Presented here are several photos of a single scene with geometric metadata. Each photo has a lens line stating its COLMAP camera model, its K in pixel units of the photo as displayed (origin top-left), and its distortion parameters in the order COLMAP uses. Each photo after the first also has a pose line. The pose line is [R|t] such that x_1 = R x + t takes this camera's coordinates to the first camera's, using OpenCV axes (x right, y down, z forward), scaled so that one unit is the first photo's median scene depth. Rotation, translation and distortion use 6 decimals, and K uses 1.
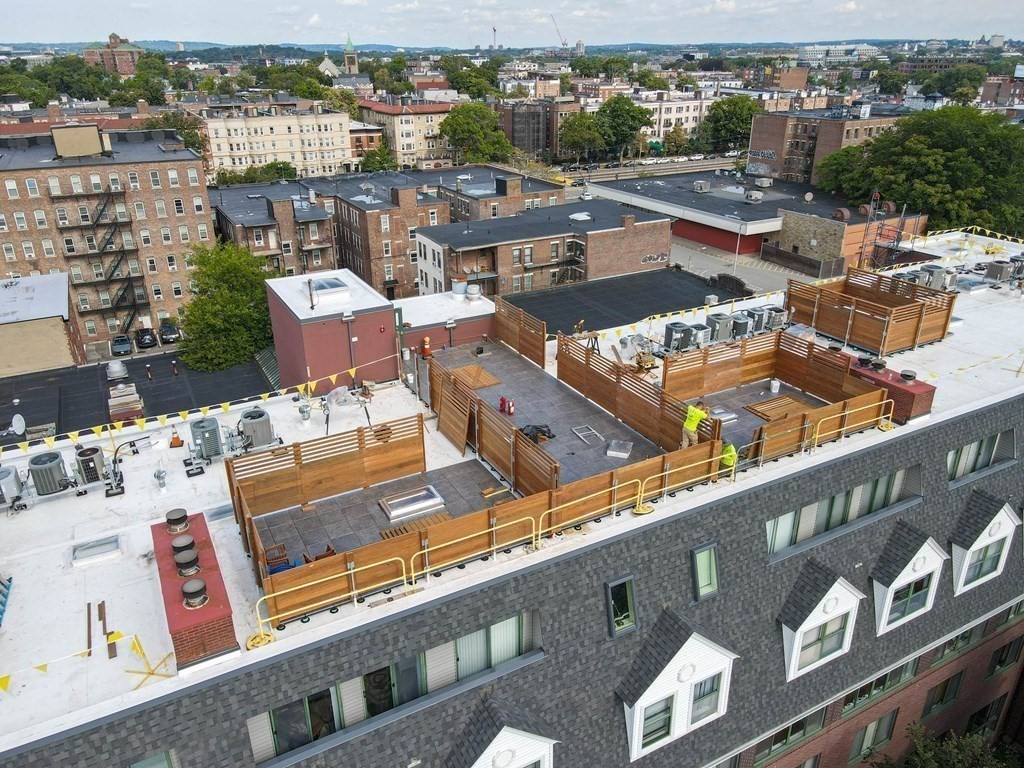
lens RADIAL K [[742.9, 0, 514.6], [0, 742.9, 384.2], [0, 0, 1]] dist [-0.003770, -0.000990]
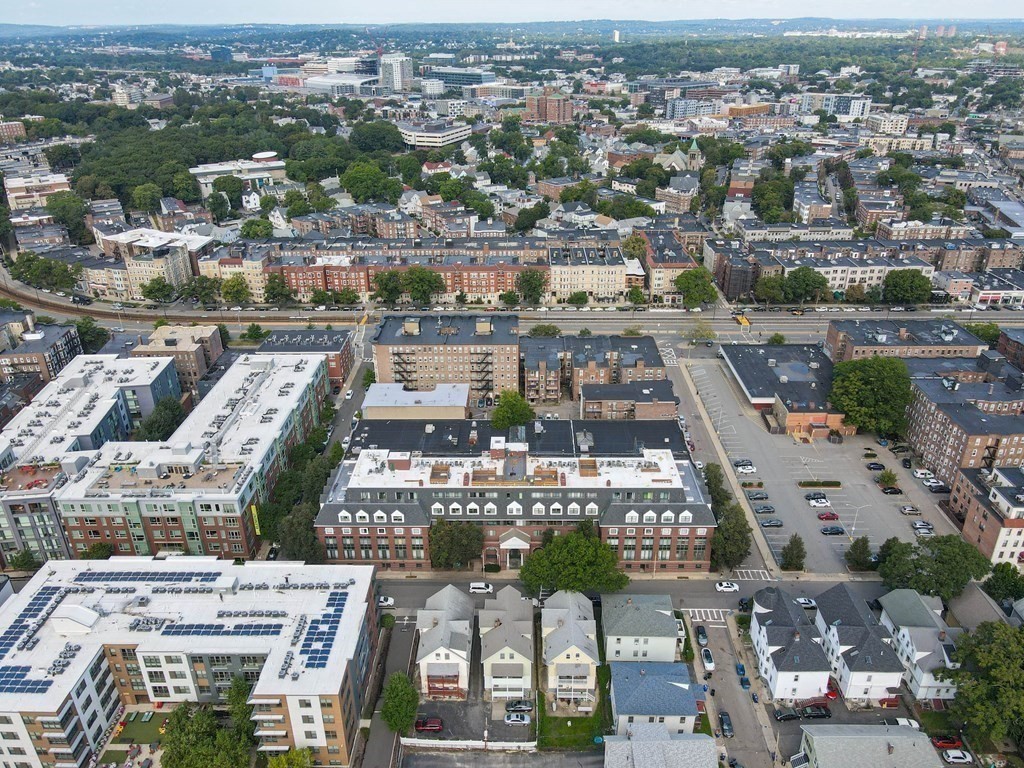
lens RADIAL K [[742.9, 0, 513.4], [0, 742.9, 383.0], [0, 0, 1]] dist [-0.003770, -0.000990]
pose [[0.867741, 0.216208, -0.447526, 0.869788], [-0.200108, 0.976199, 0.083616, -0.396615], [0.454953, 0.016997, 0.890353, -1.544739]]
